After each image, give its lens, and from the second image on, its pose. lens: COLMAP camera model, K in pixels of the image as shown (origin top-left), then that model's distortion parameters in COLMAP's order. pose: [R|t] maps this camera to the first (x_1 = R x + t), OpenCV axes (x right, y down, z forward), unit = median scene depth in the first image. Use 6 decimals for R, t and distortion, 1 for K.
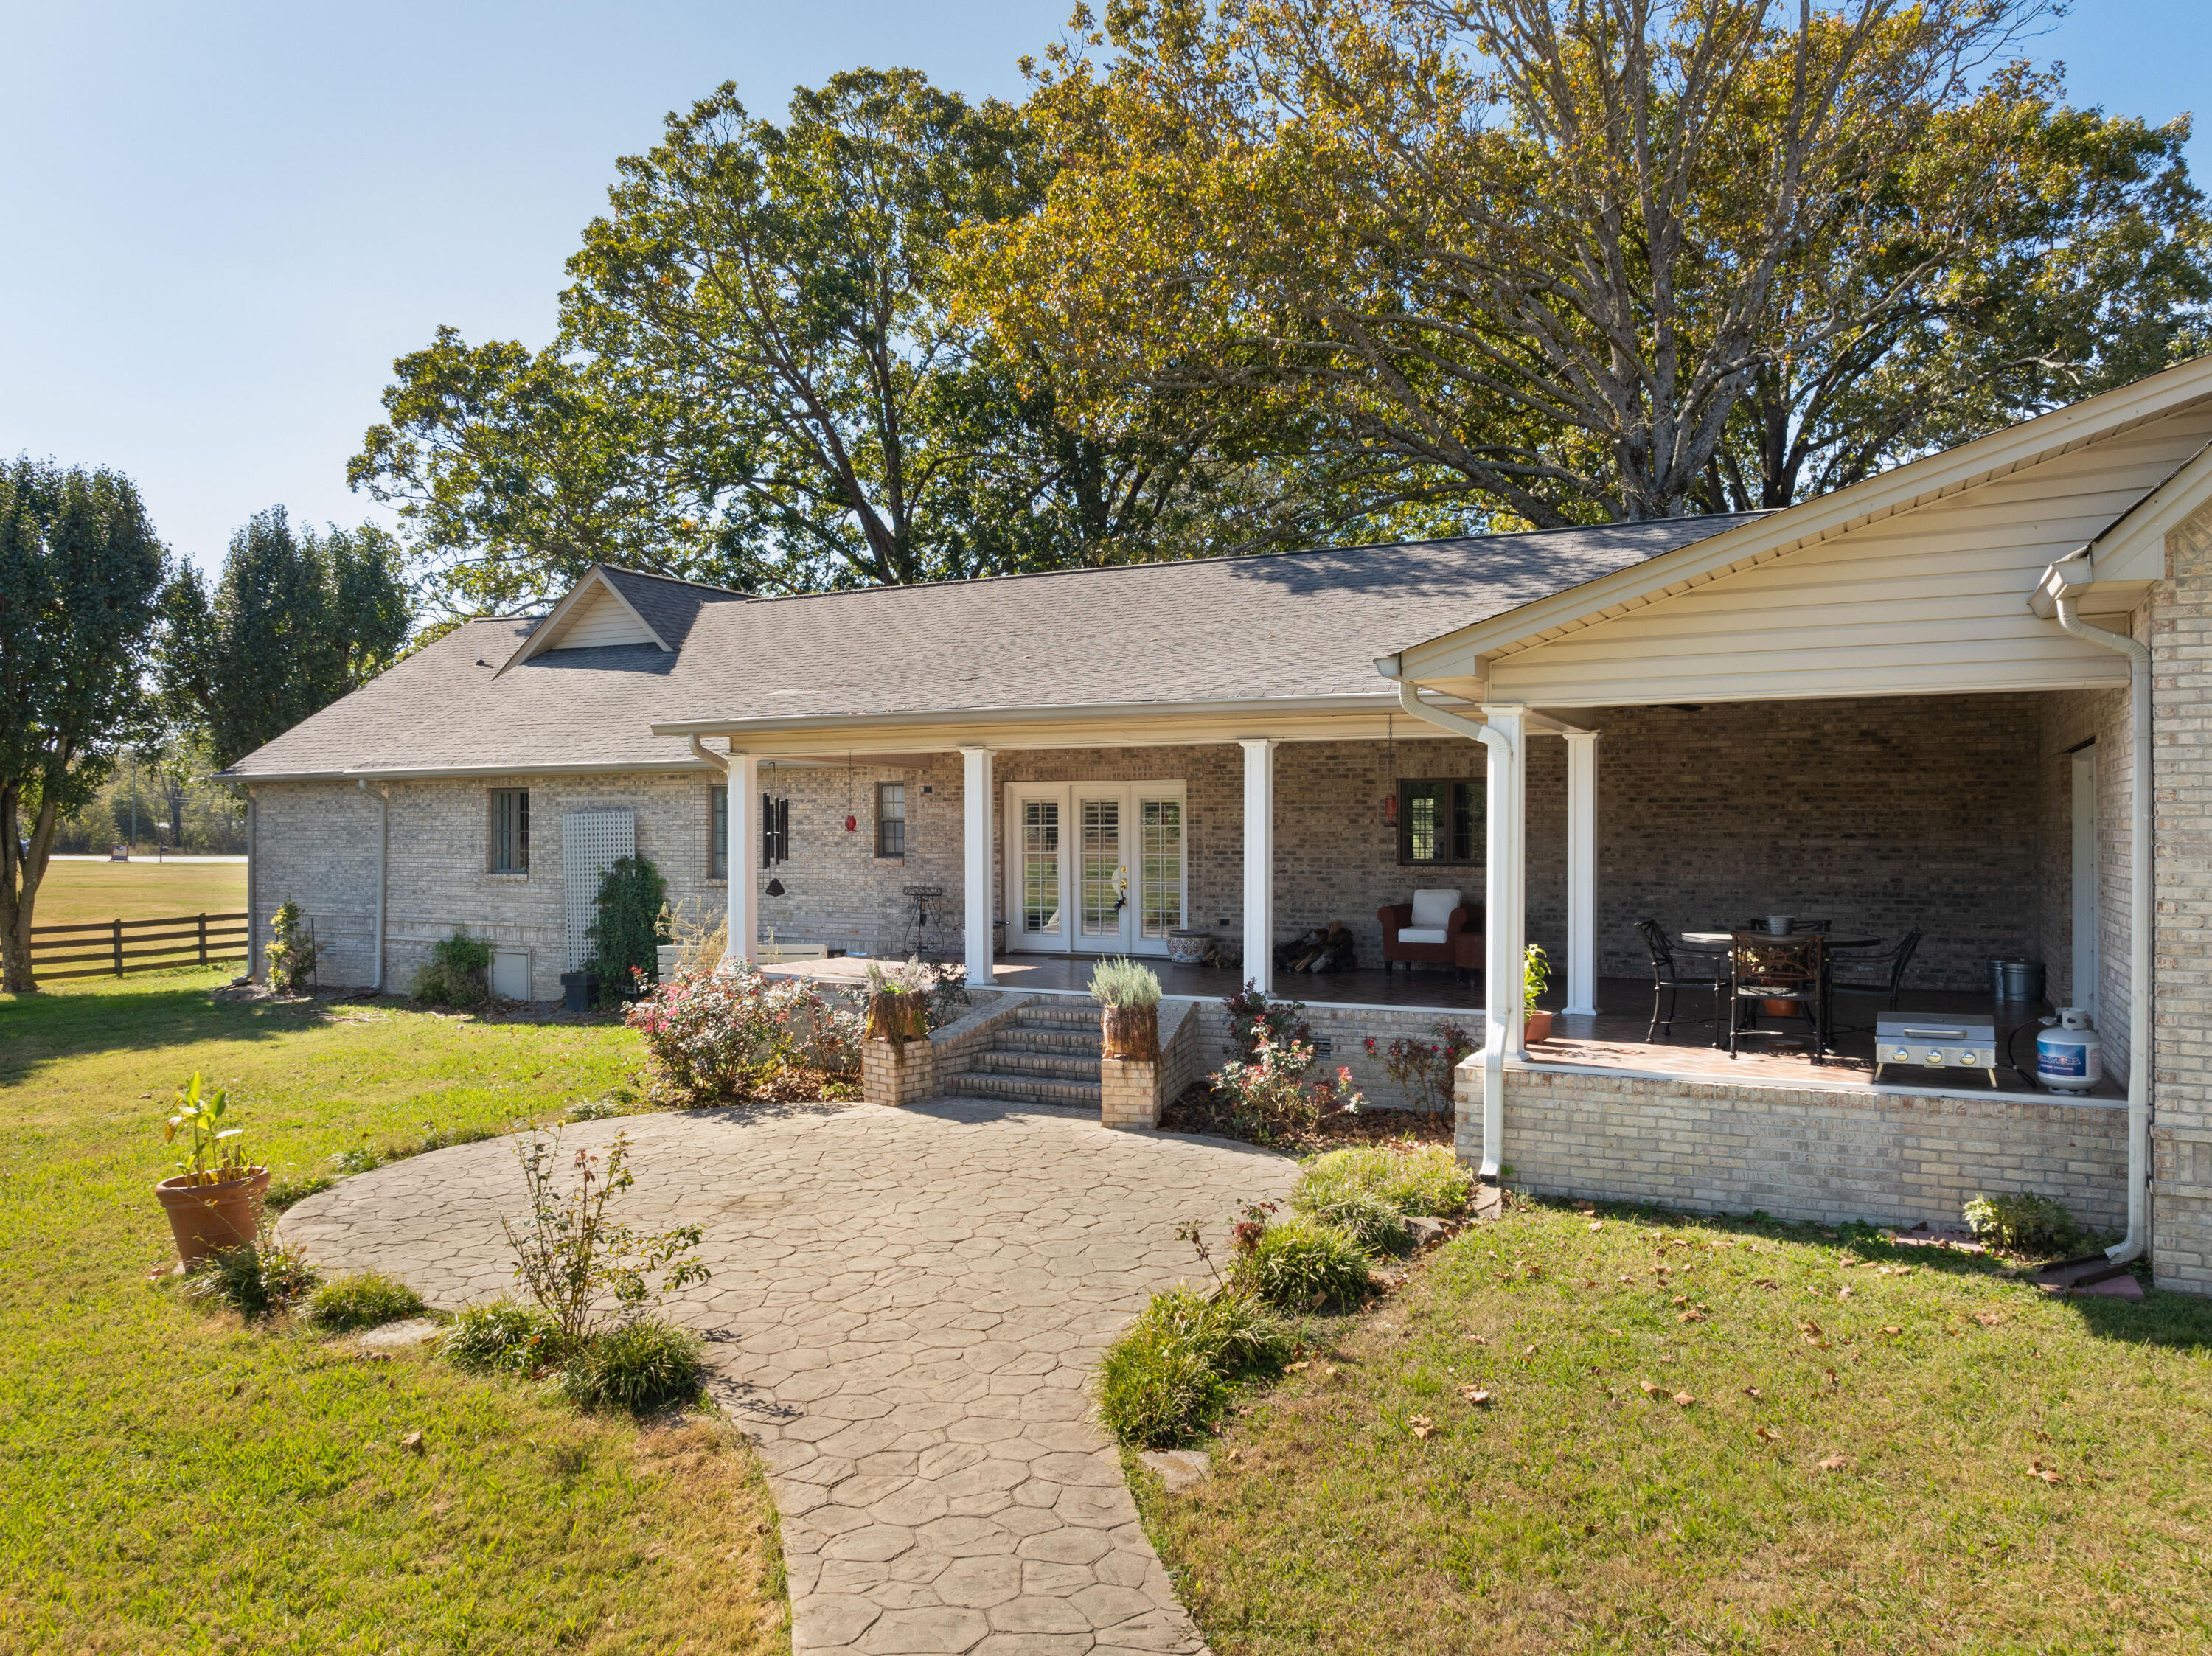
lens RADIAL K [[1584.4, 0, 1117.6], [0, 1584.4, 825.1], [0, 0, 1]] dist [-0.035034, -0.001183]
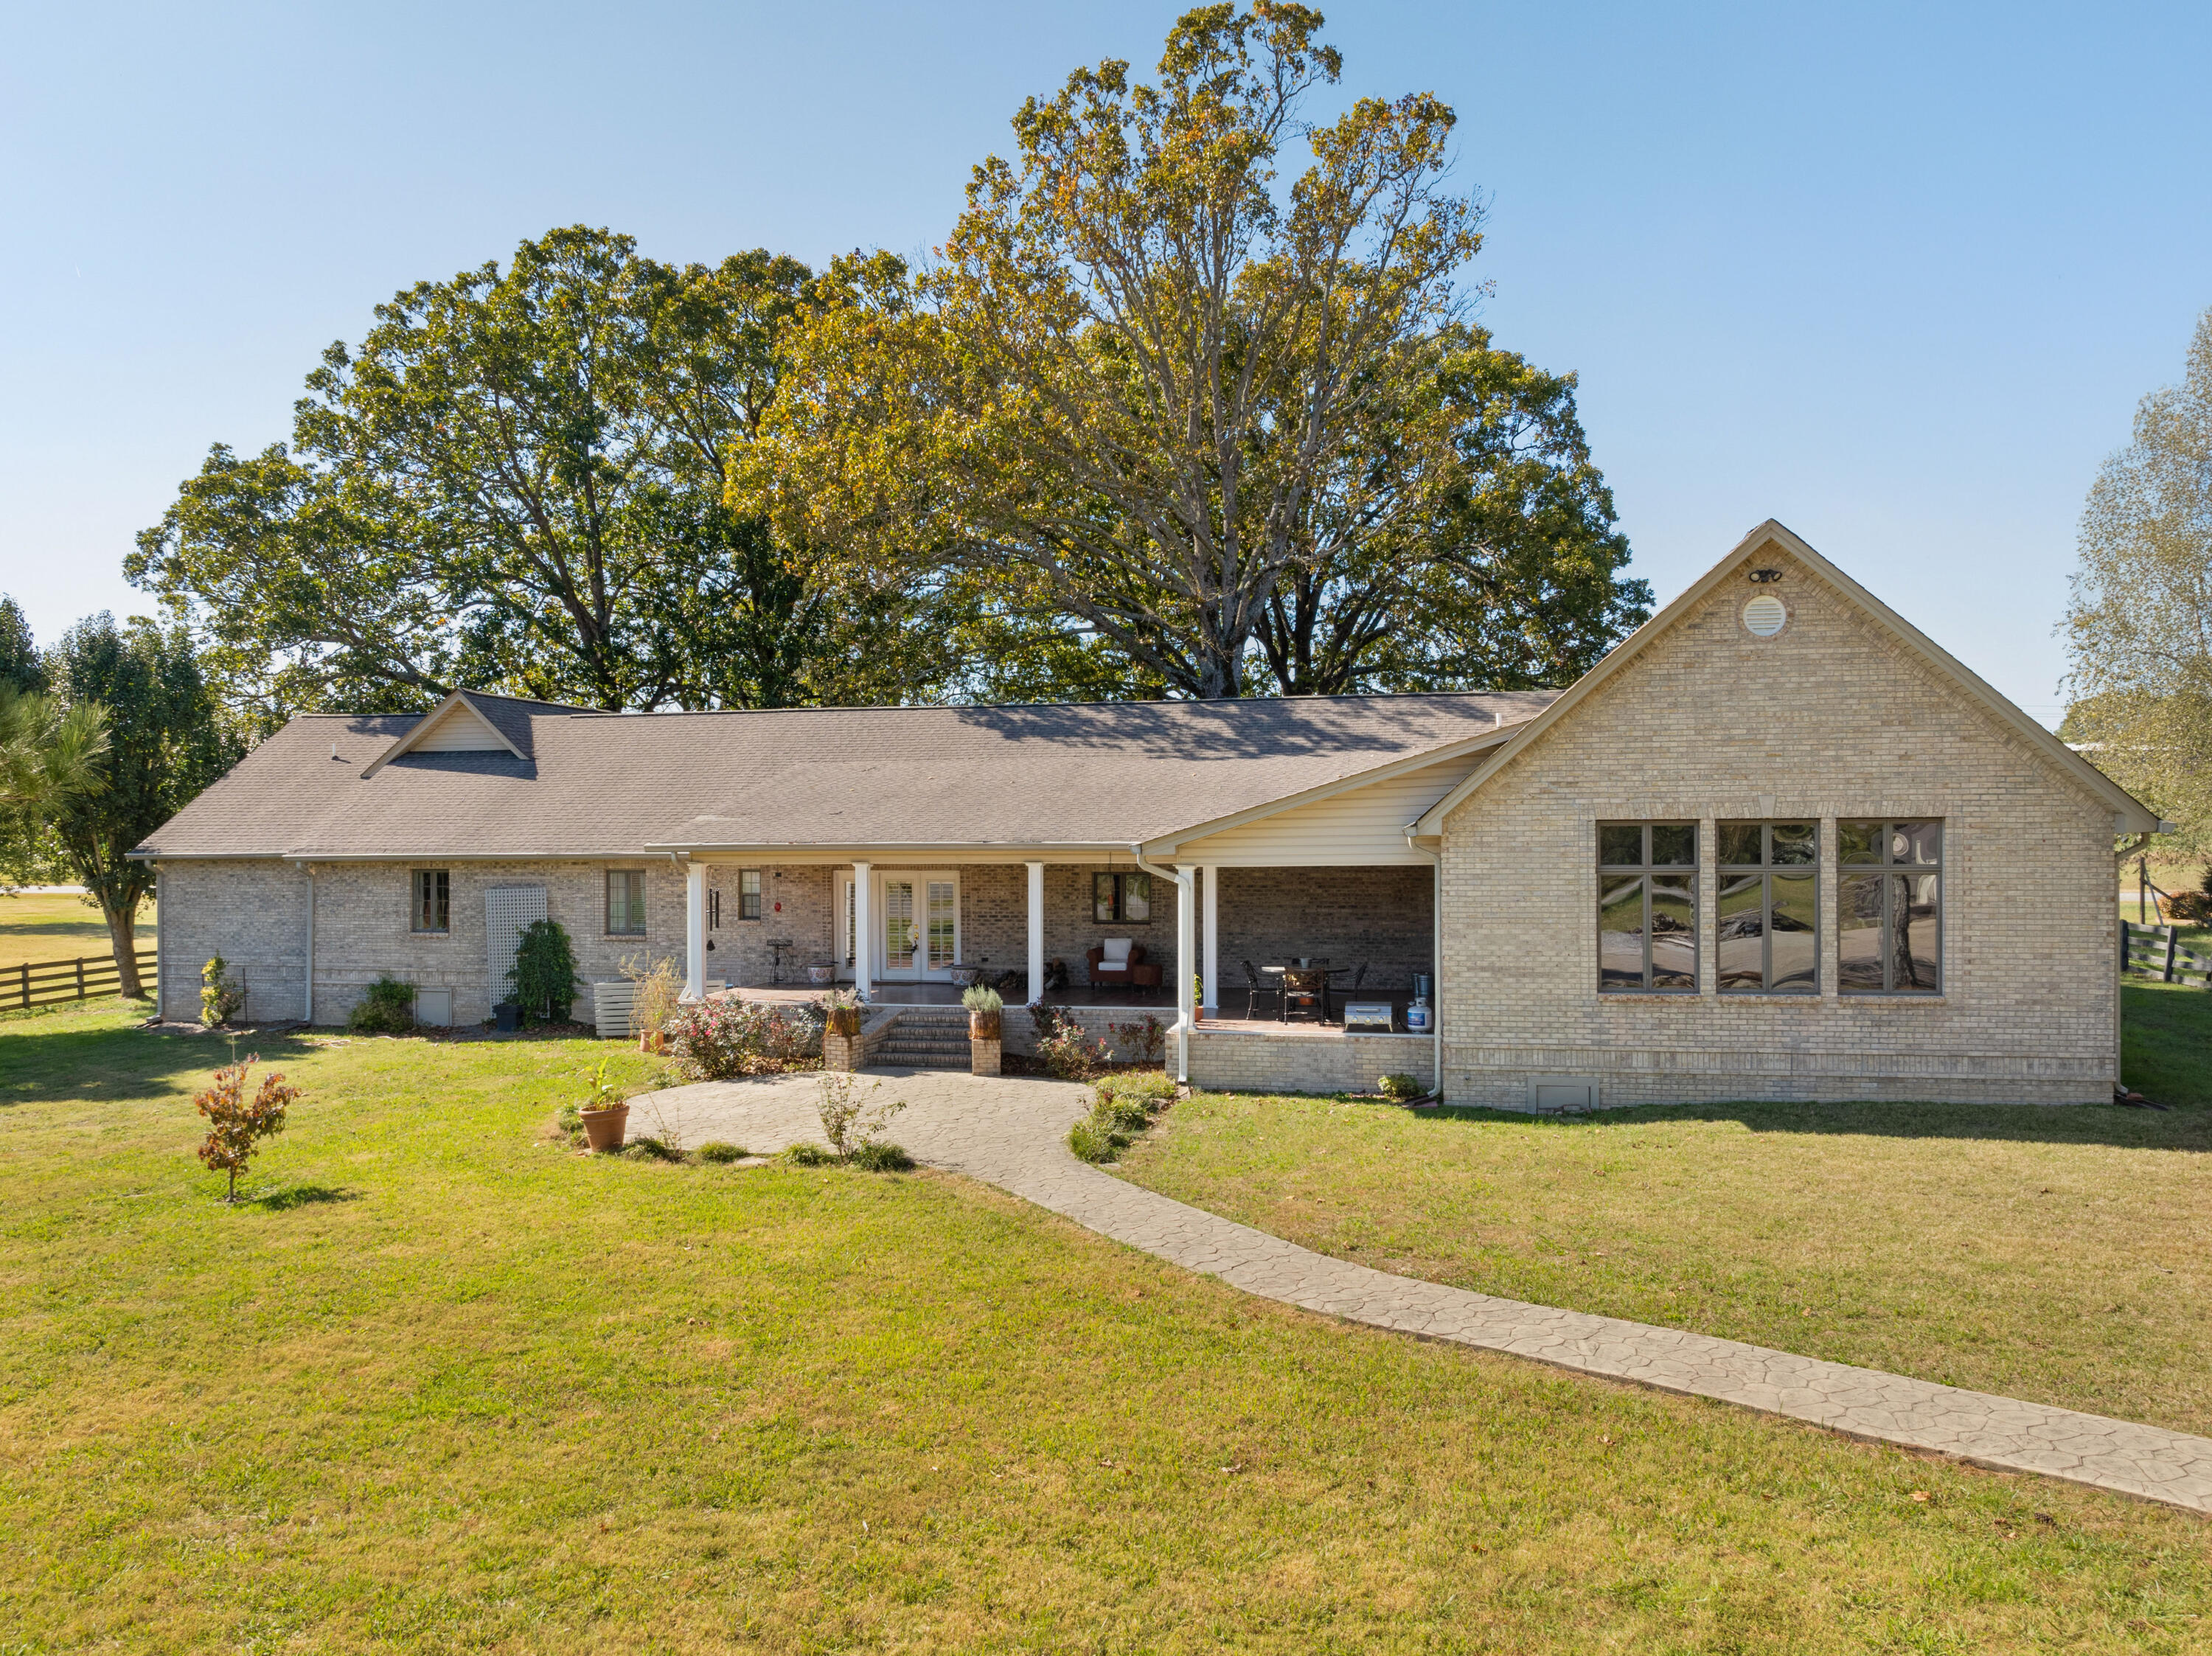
lens RADIAL K [[1584.4, 0, 1098.9], [0, 1584.4, 841.6], [0, 0, 1]] dist [-0.035034, -0.001183]
pose [[0.964658, -0.006438, 0.263427, -0.318018], [0.005143, 0.999971, 0.005605, -0.087325], [-0.263455, -0.004052, 0.964663, -0.763931]]
